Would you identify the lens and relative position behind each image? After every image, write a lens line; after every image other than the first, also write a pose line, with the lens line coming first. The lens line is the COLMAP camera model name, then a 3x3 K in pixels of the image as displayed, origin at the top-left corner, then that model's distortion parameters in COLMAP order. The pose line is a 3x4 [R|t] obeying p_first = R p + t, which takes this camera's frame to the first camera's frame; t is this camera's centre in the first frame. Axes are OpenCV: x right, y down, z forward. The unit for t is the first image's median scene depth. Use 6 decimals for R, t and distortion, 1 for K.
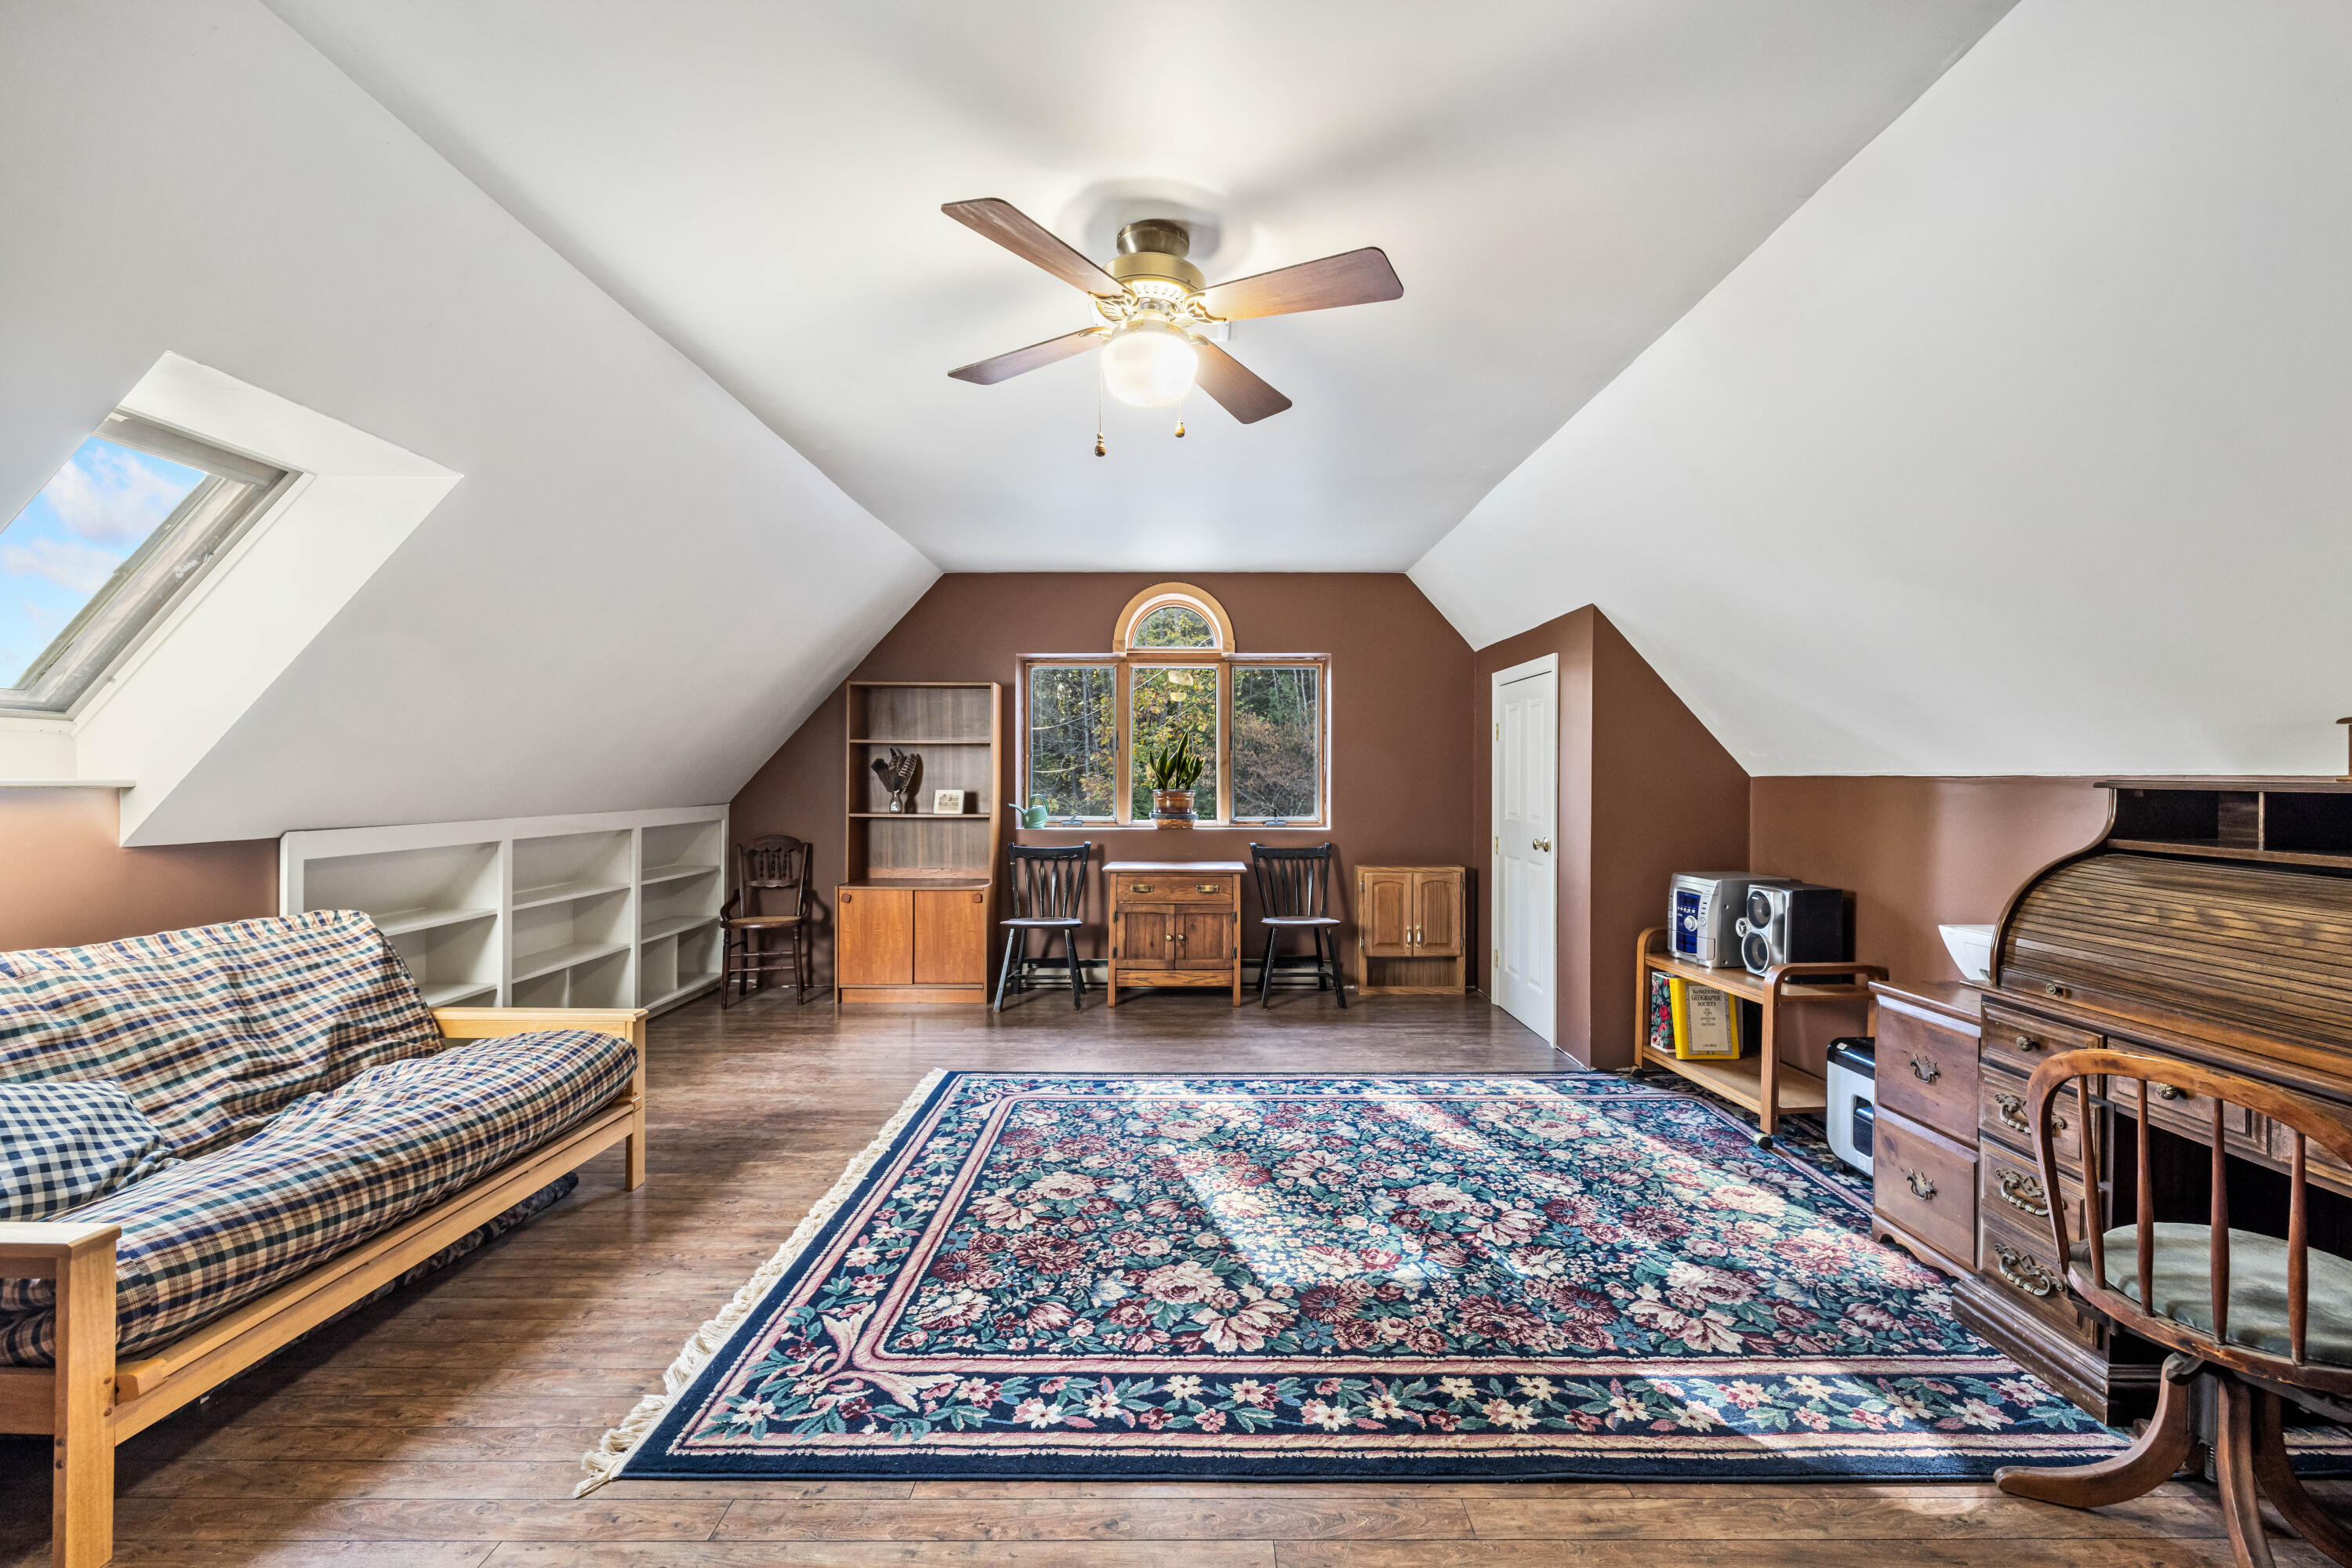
lens RADIAL K [[968.1, 0, 1182.9], [0, 968.1, 775.9], [0, 0, 1]] dist [0.000374, -0.000357]
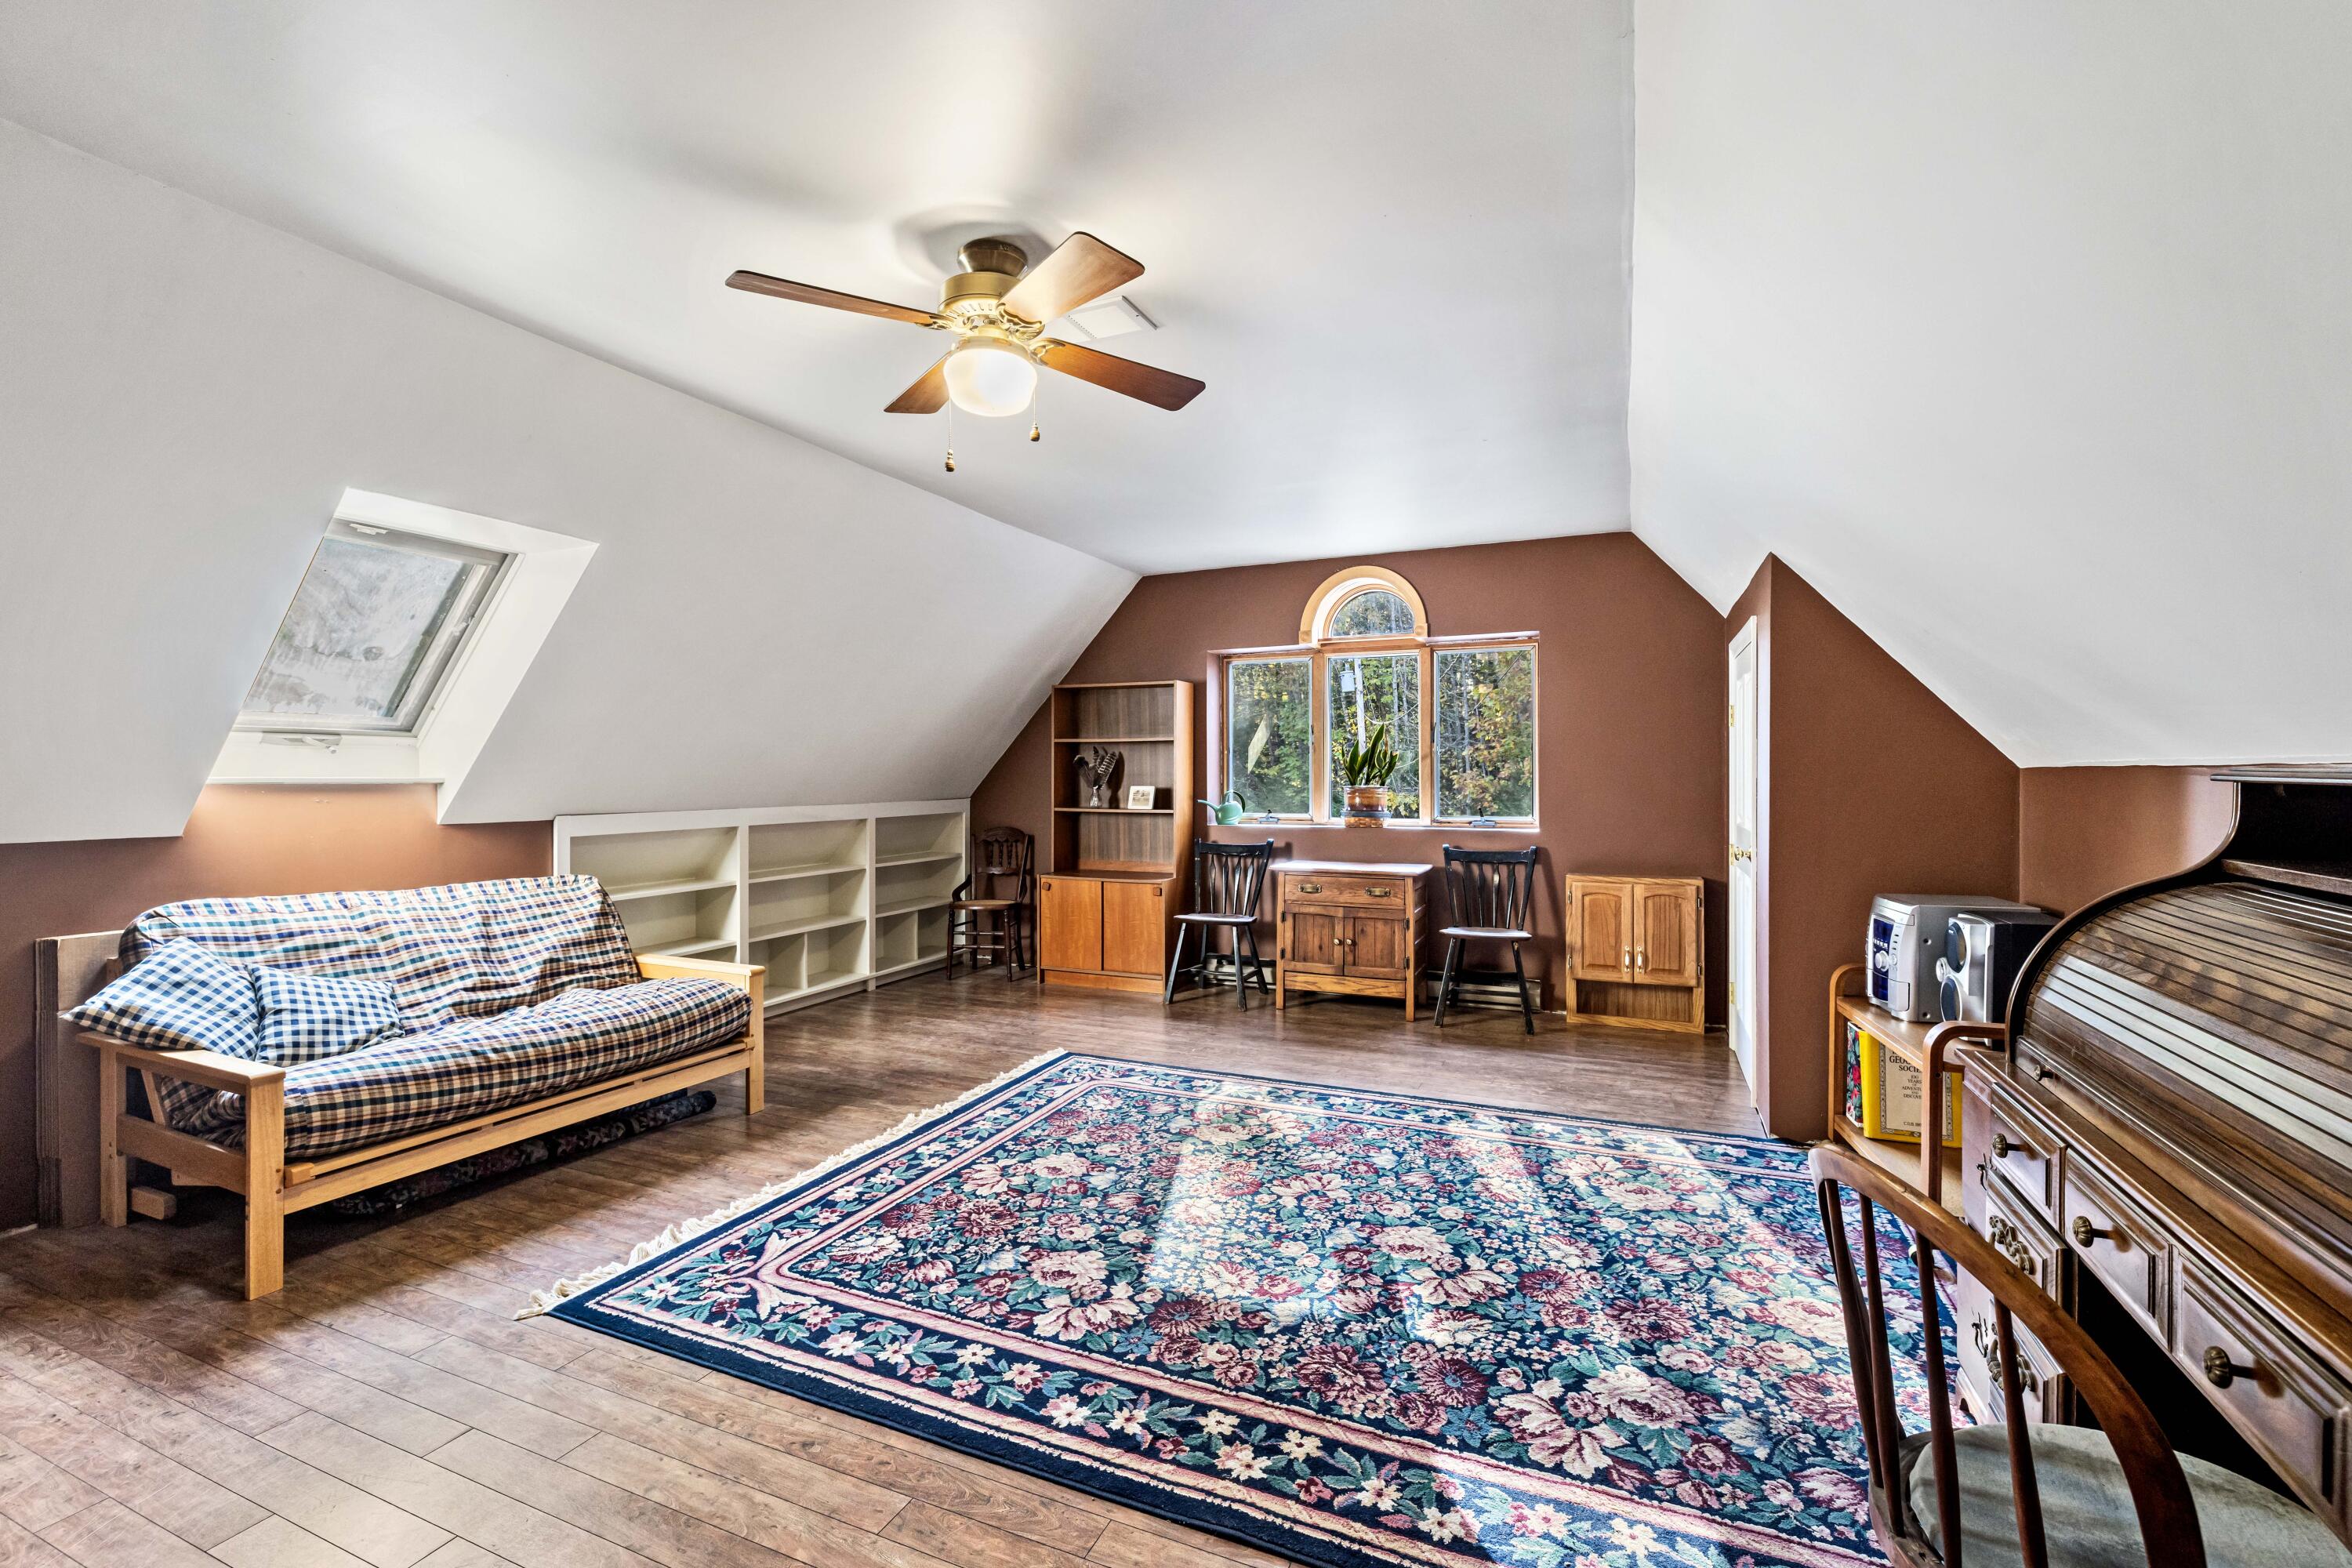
lens RADIAL K [[1002.6, 0, 1176.9], [0, 1002.6, 776.2], [0, 0, 1]] dist [0.000169, 0.000377]
pose [[0.914345, -0.003223, -0.404922, 0.487981], [0.004630, 0.999986, 0.002496, 0.003110], [0.404909, -0.004157, 0.914348, 0.076371]]
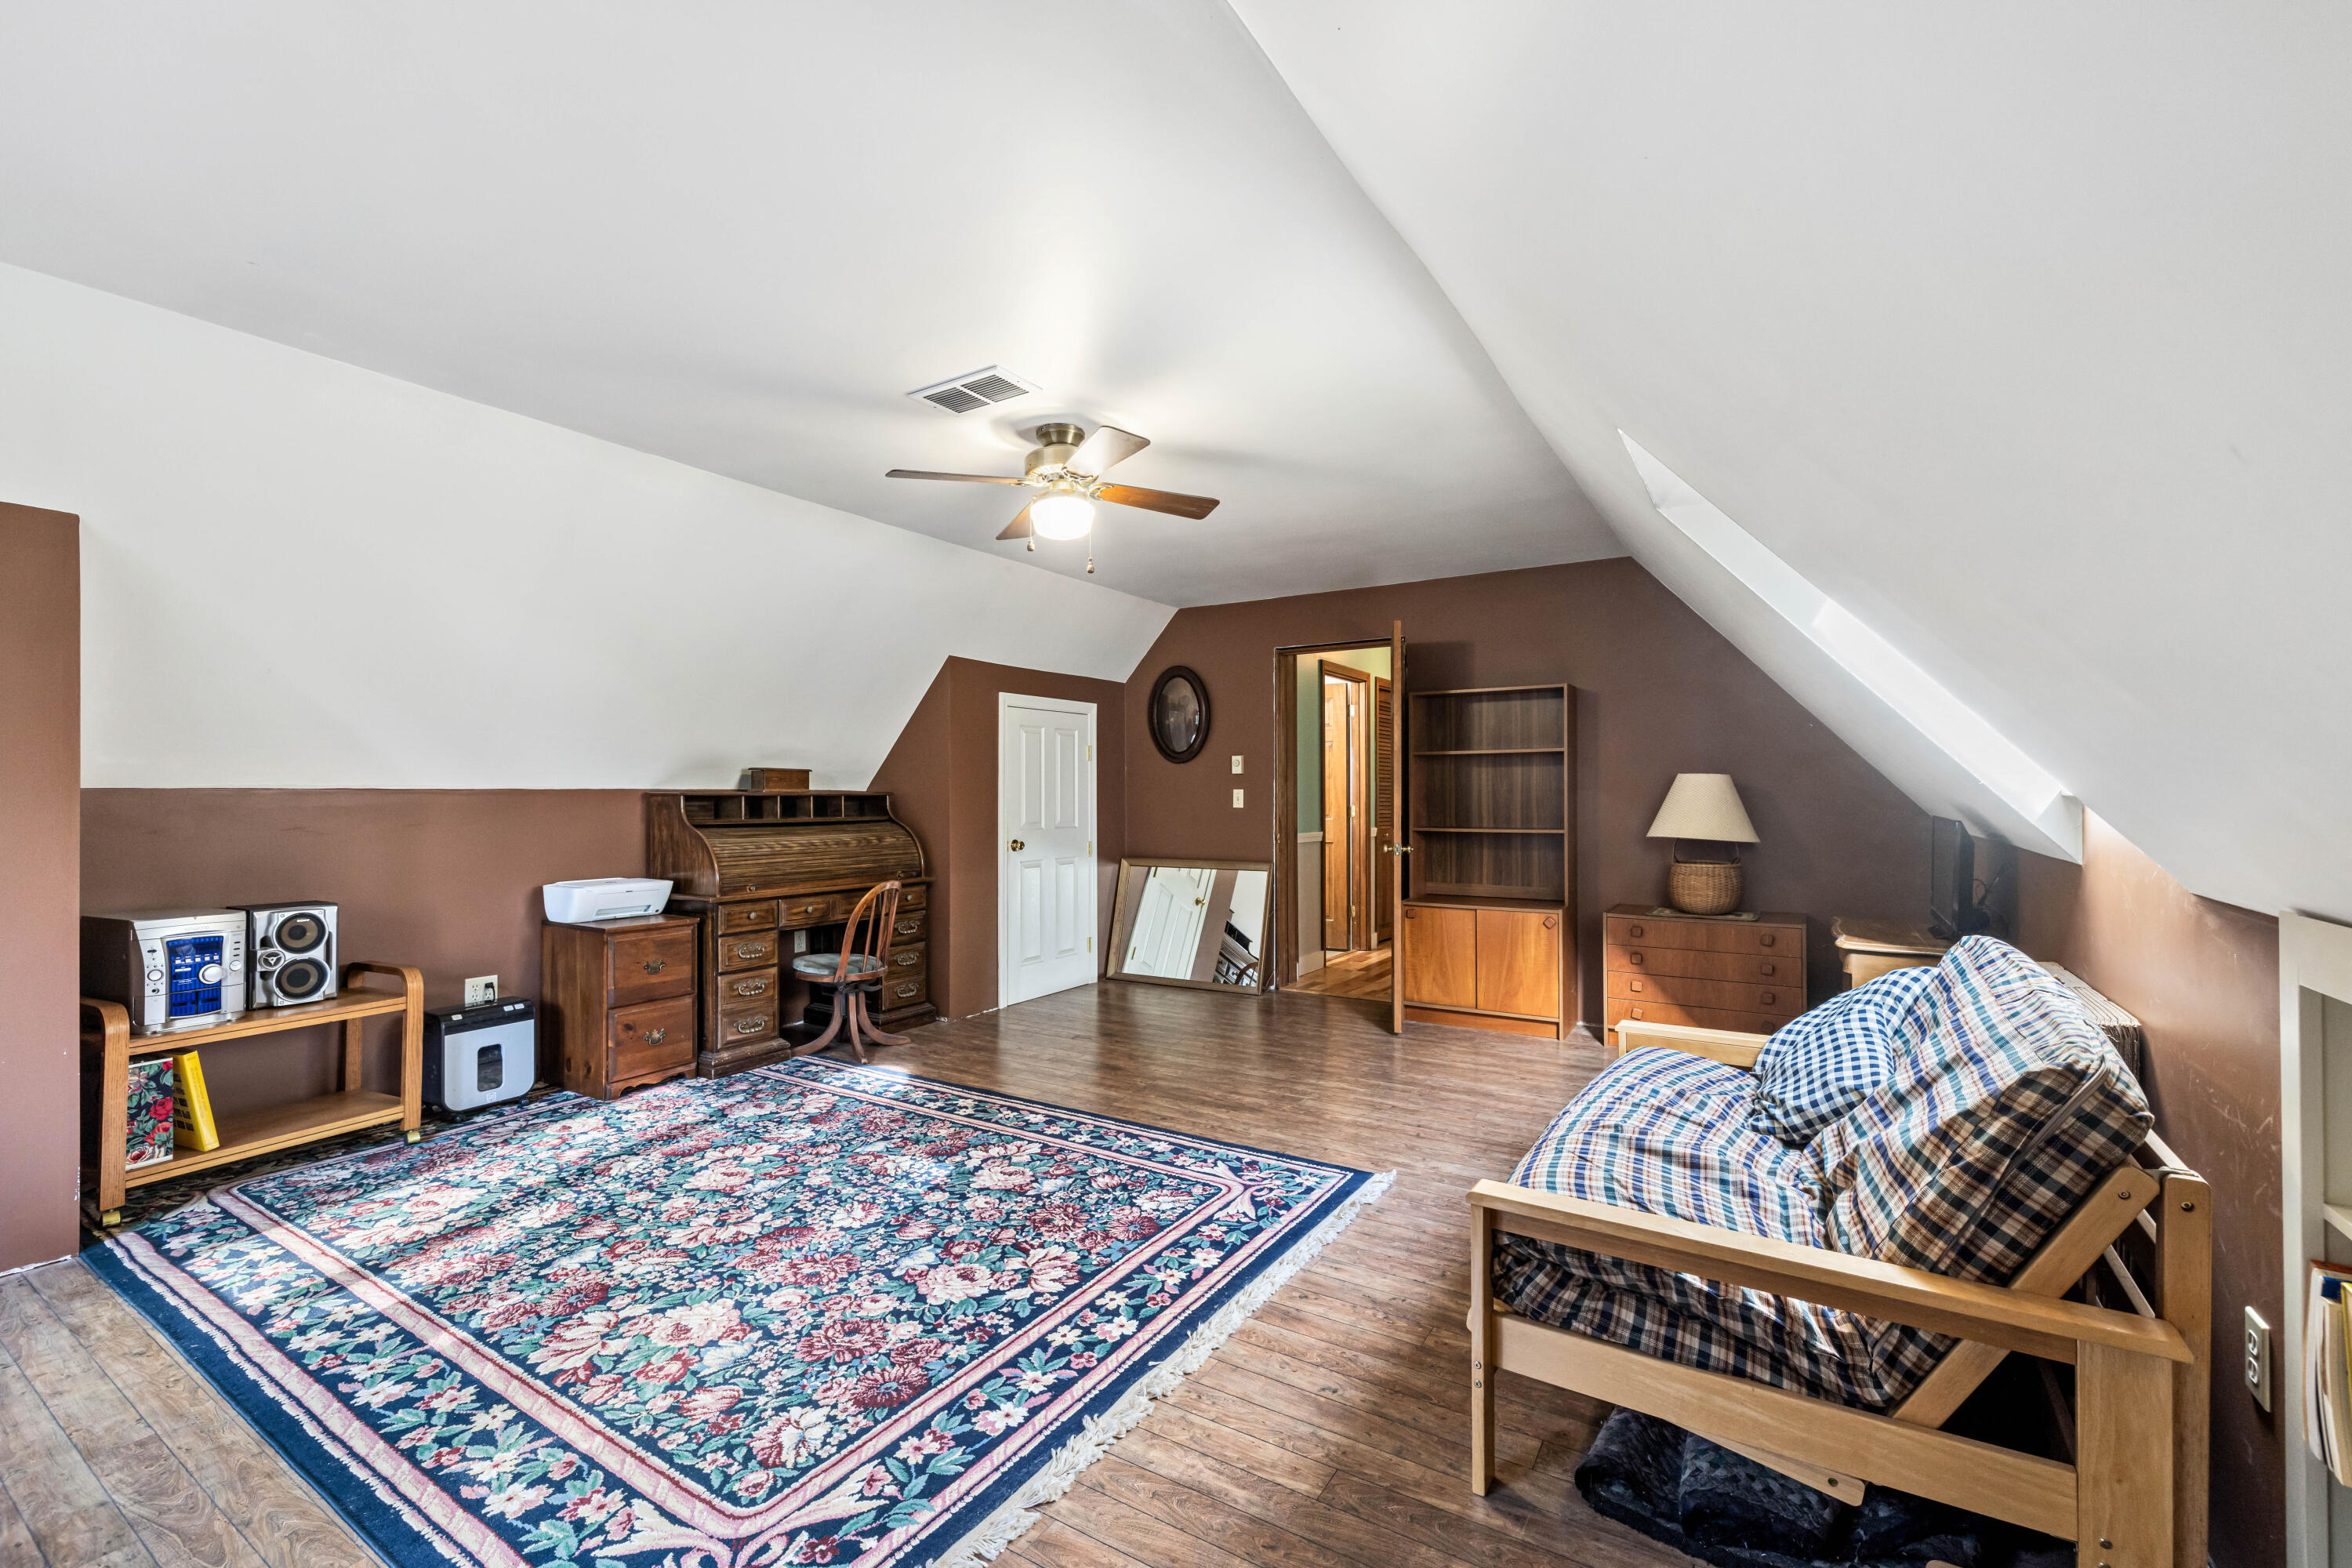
lens RADIAL K [[982.9, 0, 1176.0], [0, 982.9, 784.0], [0, 0, 1]] dist [-0.000758, 0.000057]
pose [[-0.845540, 0.004415, 0.533893, -0.829531], [-0.000089, 0.999965, -0.008411, 0.006026], [-0.533912, -0.007159, -0.845510, 1.829836]]
